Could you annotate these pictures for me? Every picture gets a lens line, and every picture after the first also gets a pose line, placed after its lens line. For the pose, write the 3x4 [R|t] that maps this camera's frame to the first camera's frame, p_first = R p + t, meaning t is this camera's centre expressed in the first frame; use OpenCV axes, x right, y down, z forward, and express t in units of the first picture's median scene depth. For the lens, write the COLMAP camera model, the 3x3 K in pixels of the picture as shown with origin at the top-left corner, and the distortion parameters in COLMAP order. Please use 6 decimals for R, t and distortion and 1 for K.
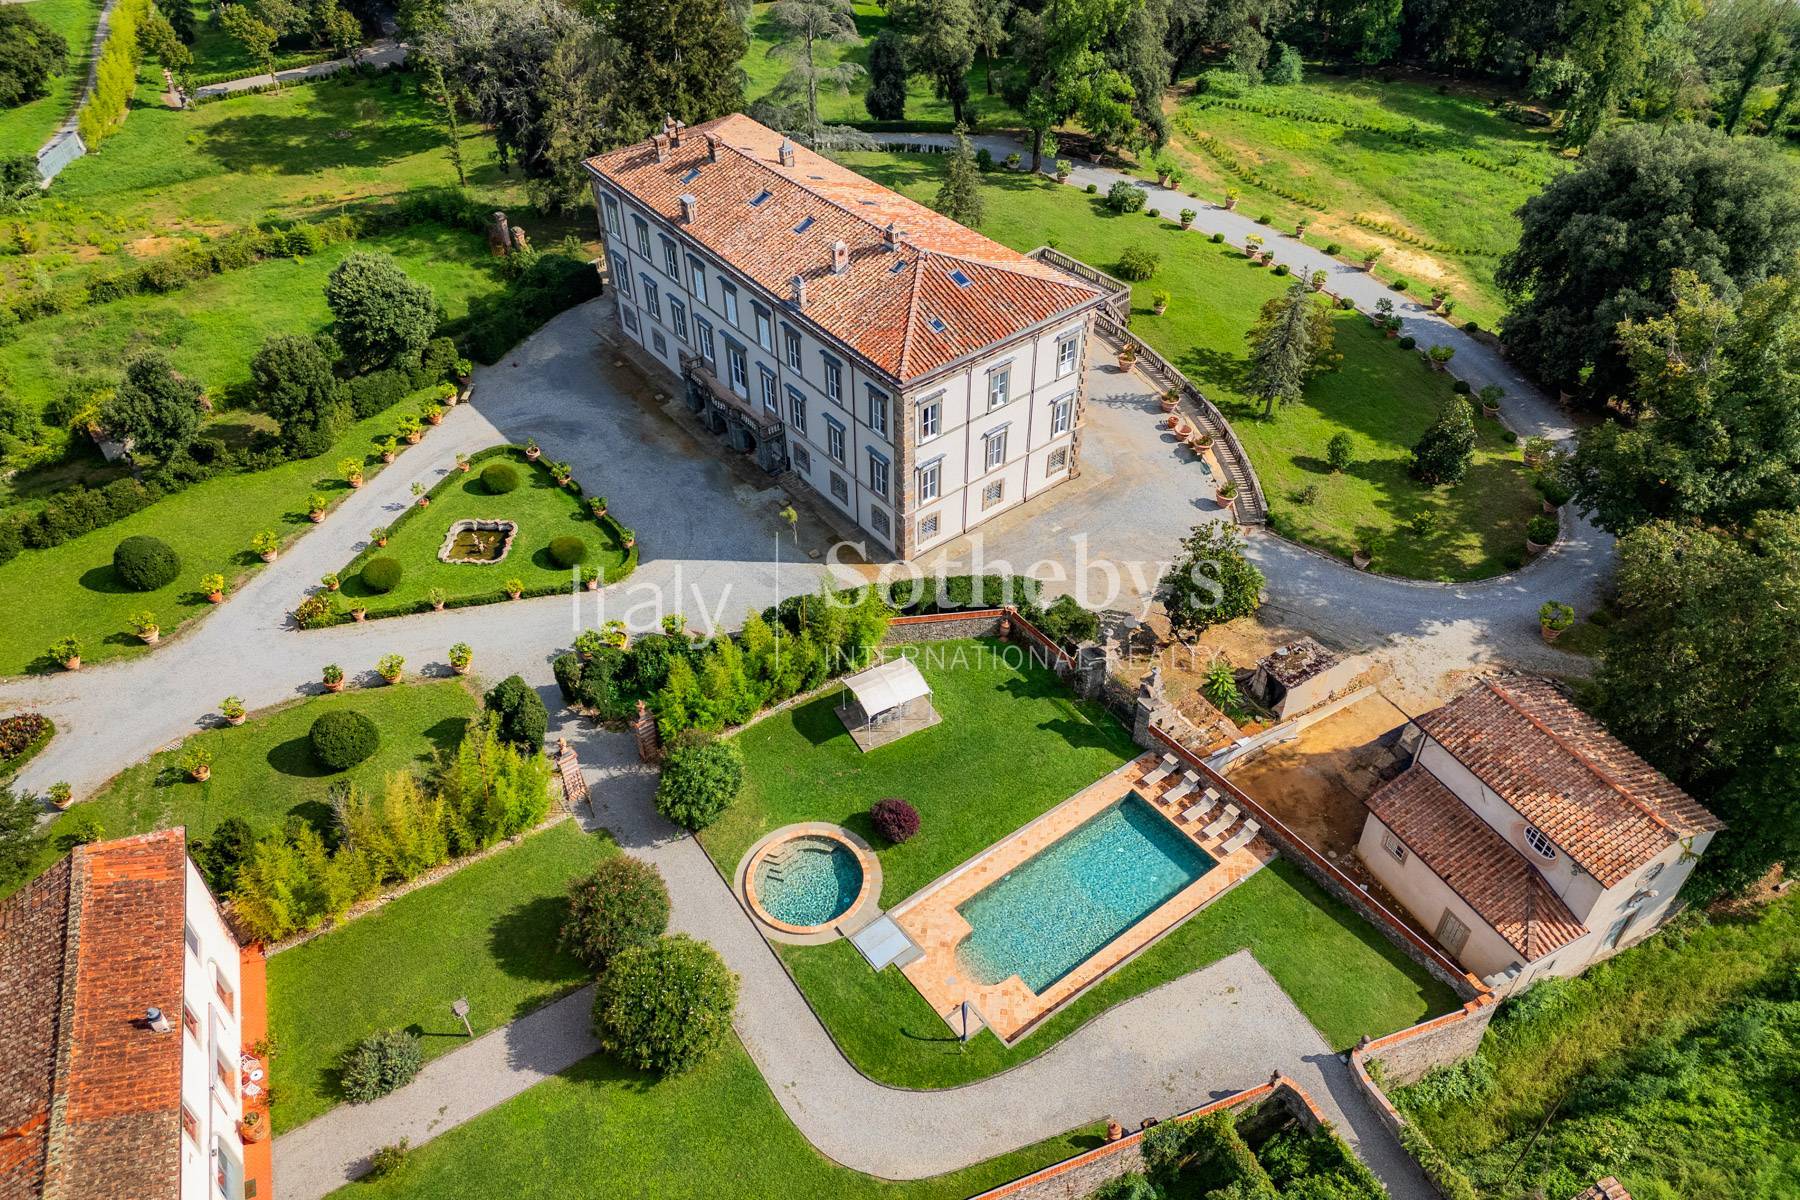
lens RADIAL K [[1317.1, 0, 897.0], [0, 1317.1, 626.9], [0, 0, 1]] dist [0.055351, -0.000971]
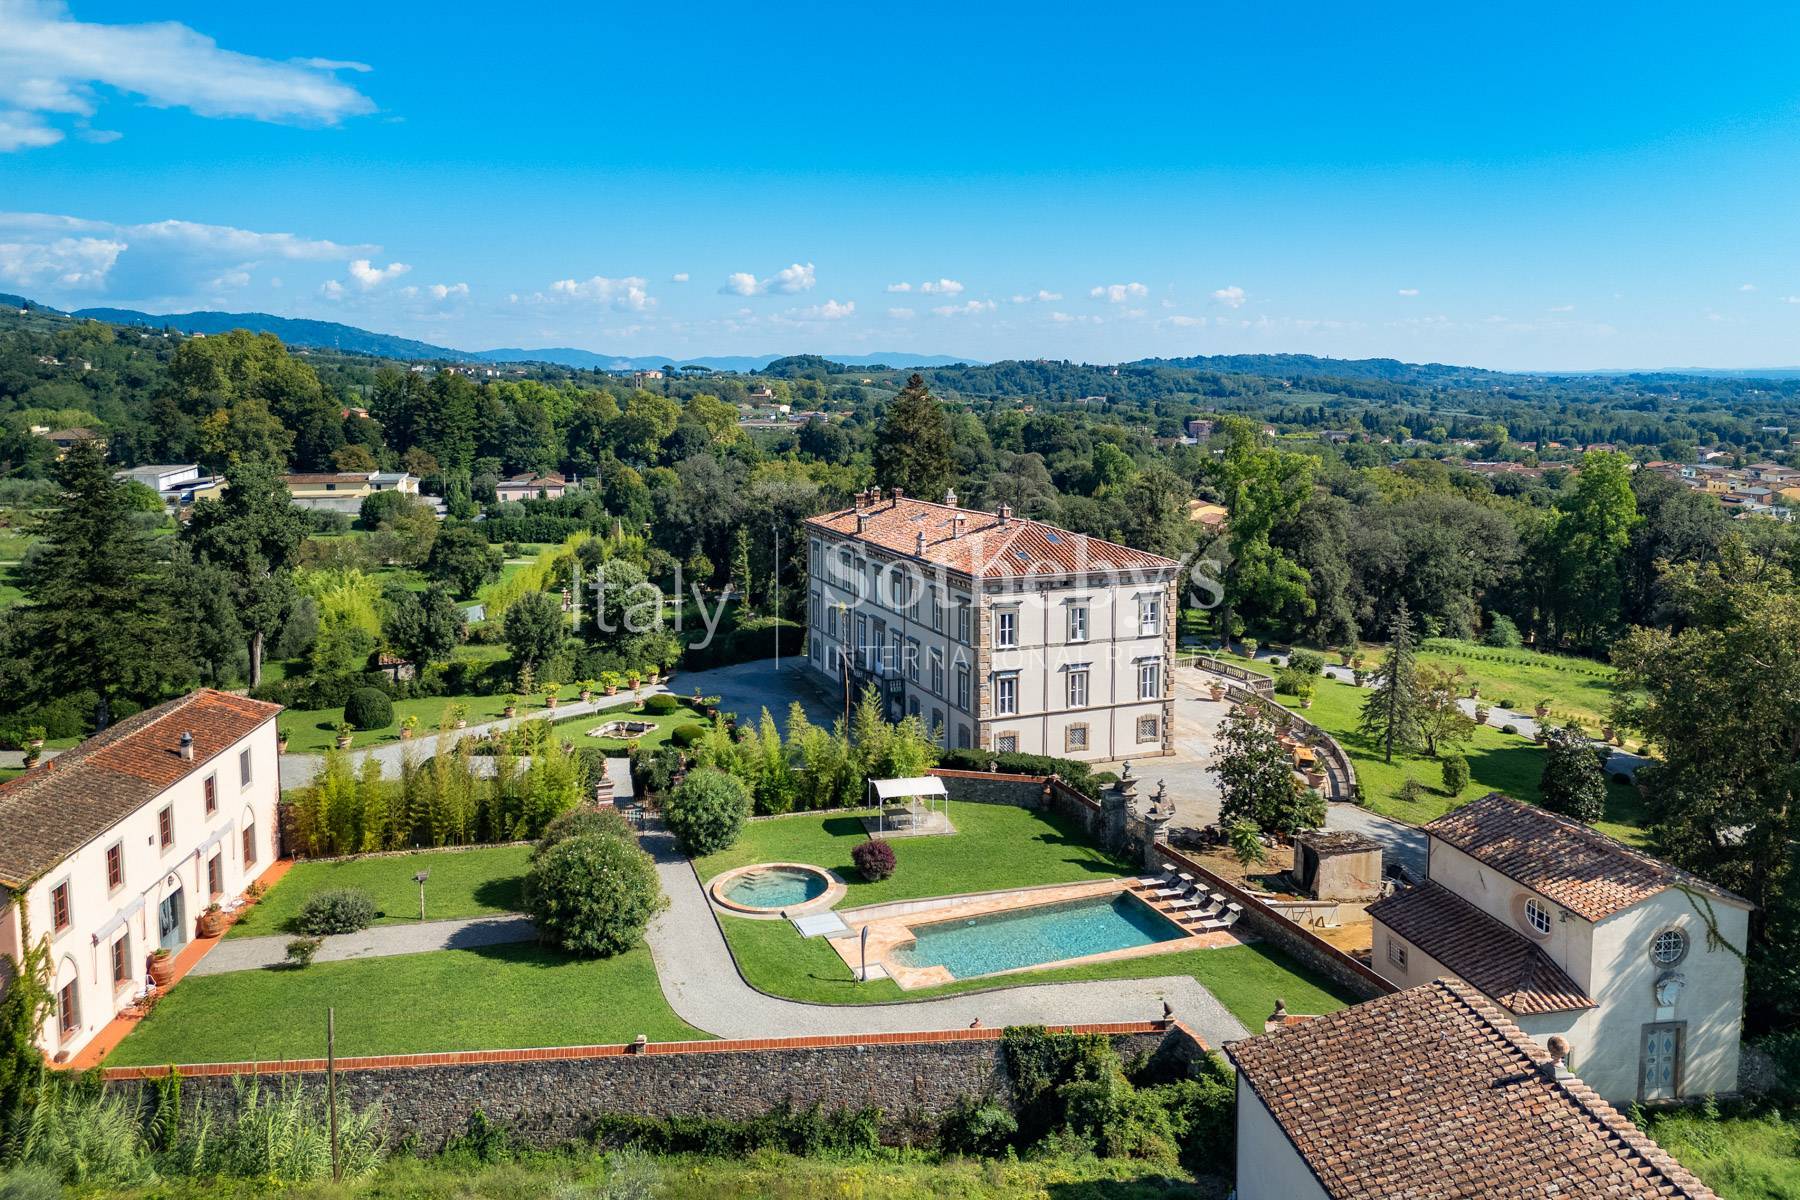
lens RADIAL K [[1352.1, 0, 903.4], [0, 1352.1, 511.9], [0, 0, 1]] dist [0.048102, 0.004137]
pose [[0.962929, 0.033732, -0.267638, 0.240383], [-0.188619, 0.793487, -0.578620, 0.440816], [0.192849, 0.607652, 0.770434, 0.028683]]
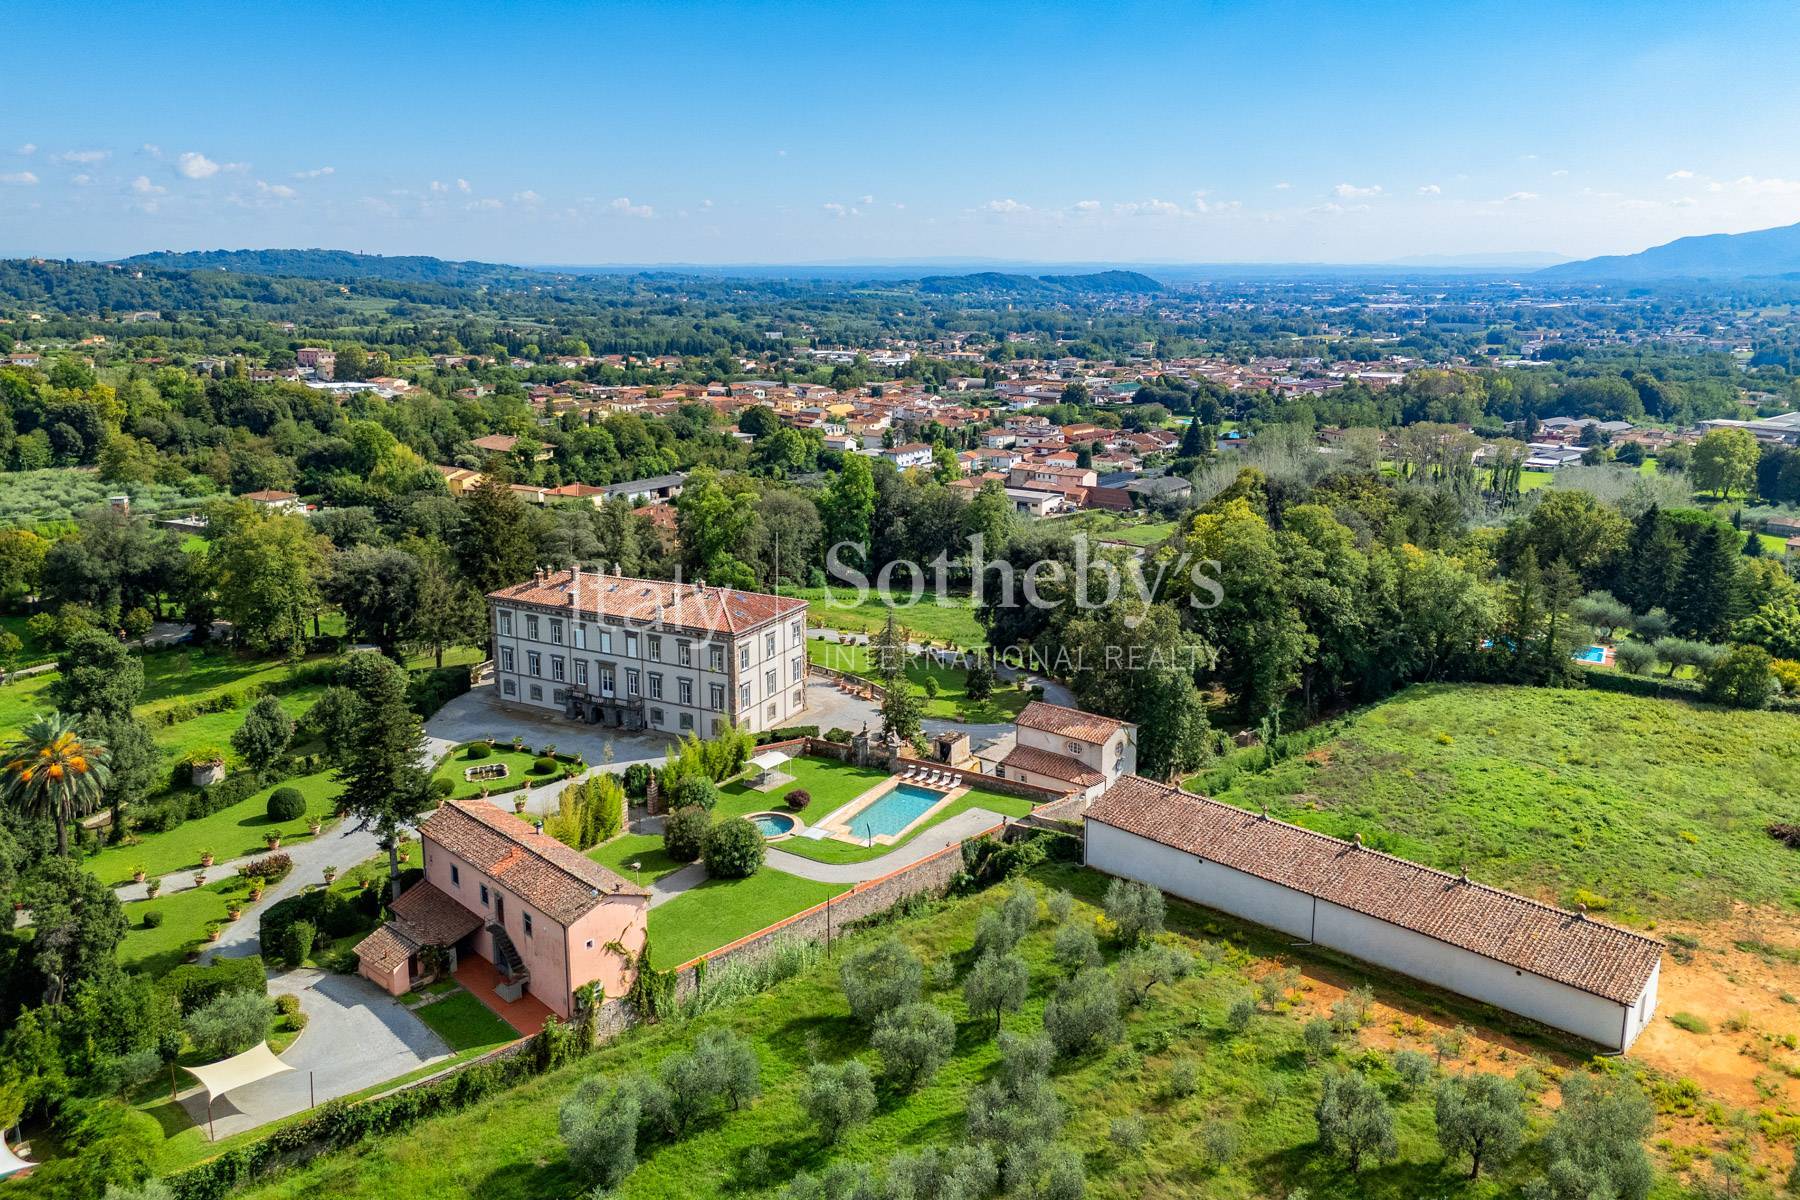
lens RADIAL K [[1343.6, 0, 912.5], [0, 1343.6, 566.8], [0, 0, 1]] dist [0.062430, 0.002073]
pose [[0.911020, -0.083322, 0.403857, -0.523968], [0.275033, 0.852494, -0.444534, 0.658579], [-0.307247, 0.516053, 0.799555, -0.708479]]
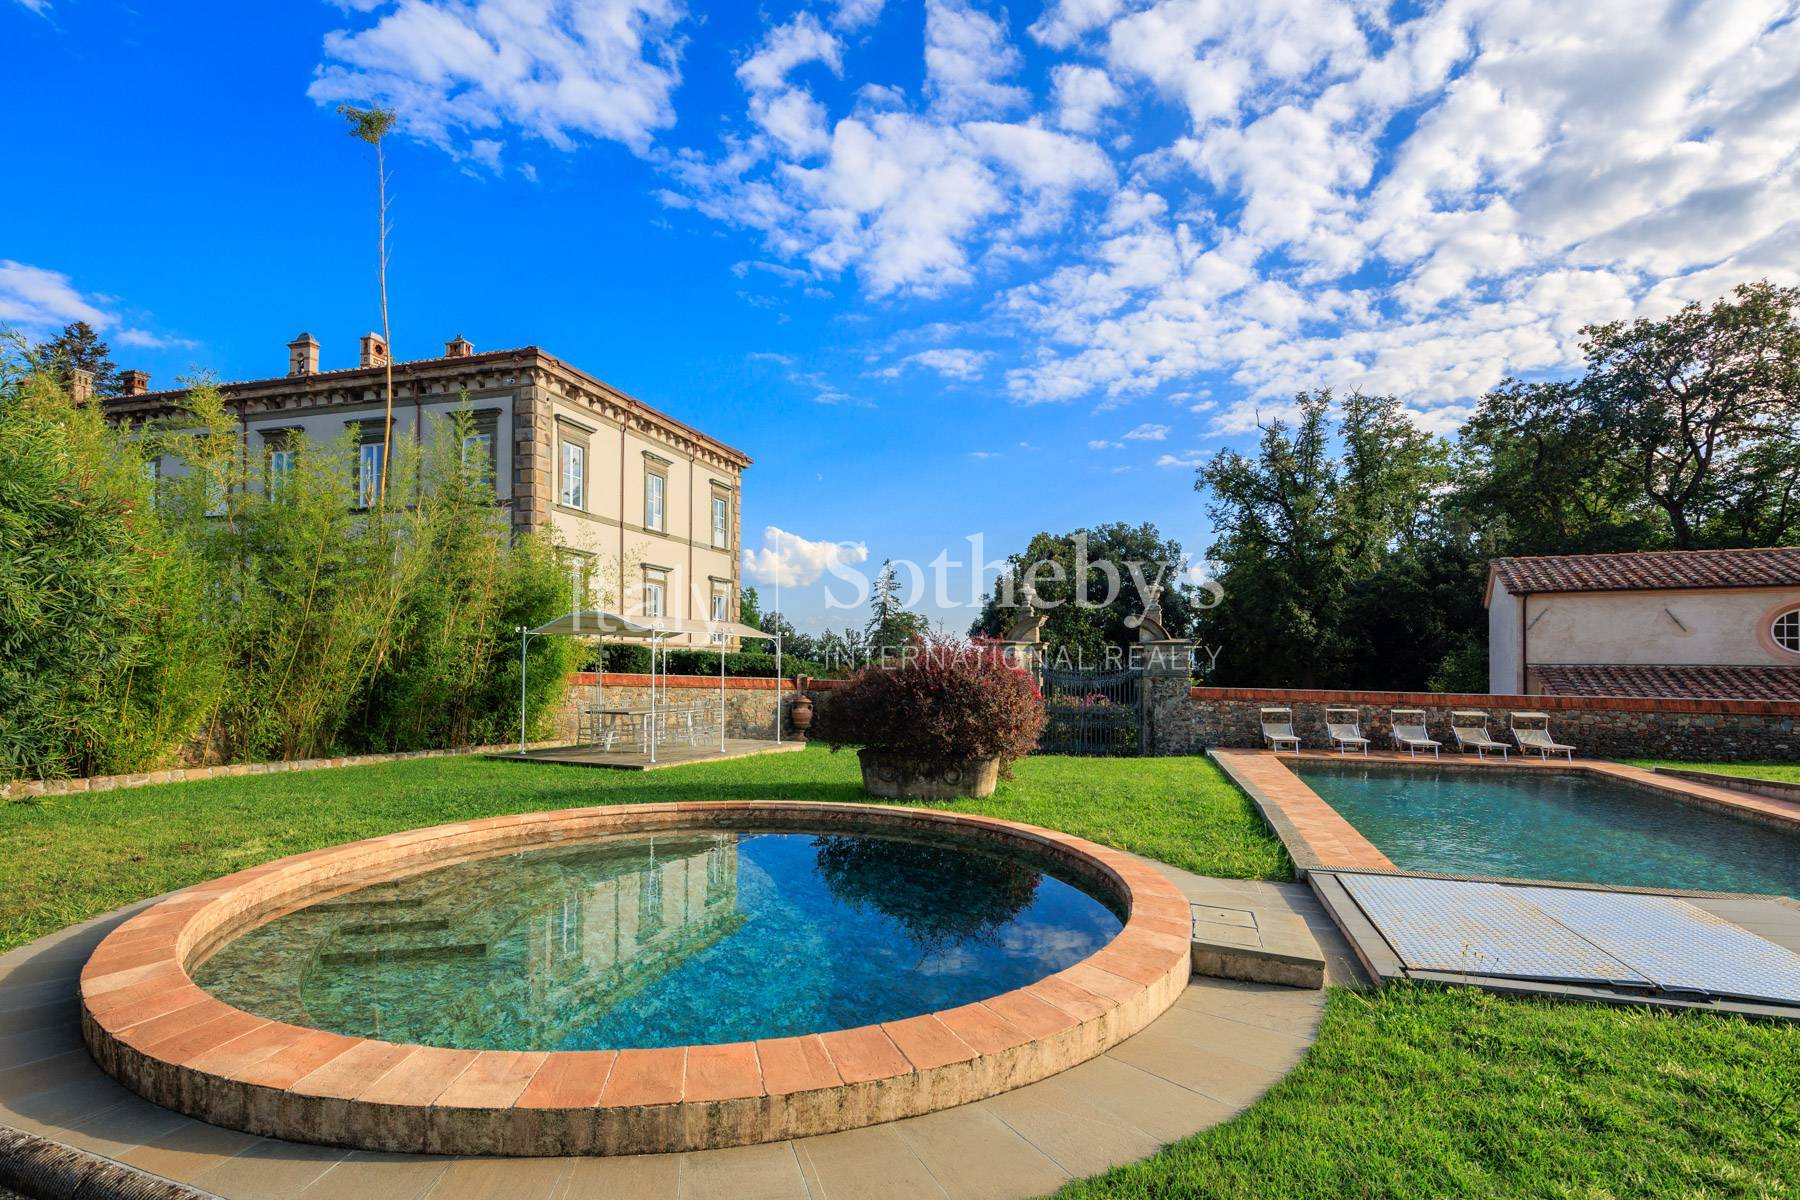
lens RADIAL K [[889.1, 0, 897.8], [0, 889.1, 656.0], [0, 0, 1]] dist [0.003206, 0.001416]
pose [[0.819851, 0.014011, 0.572406, -0.083434], [0.384316, 0.727585, -0.568262, 0.190581], [-0.424436, 0.685875, 0.591126, 0.734484]]
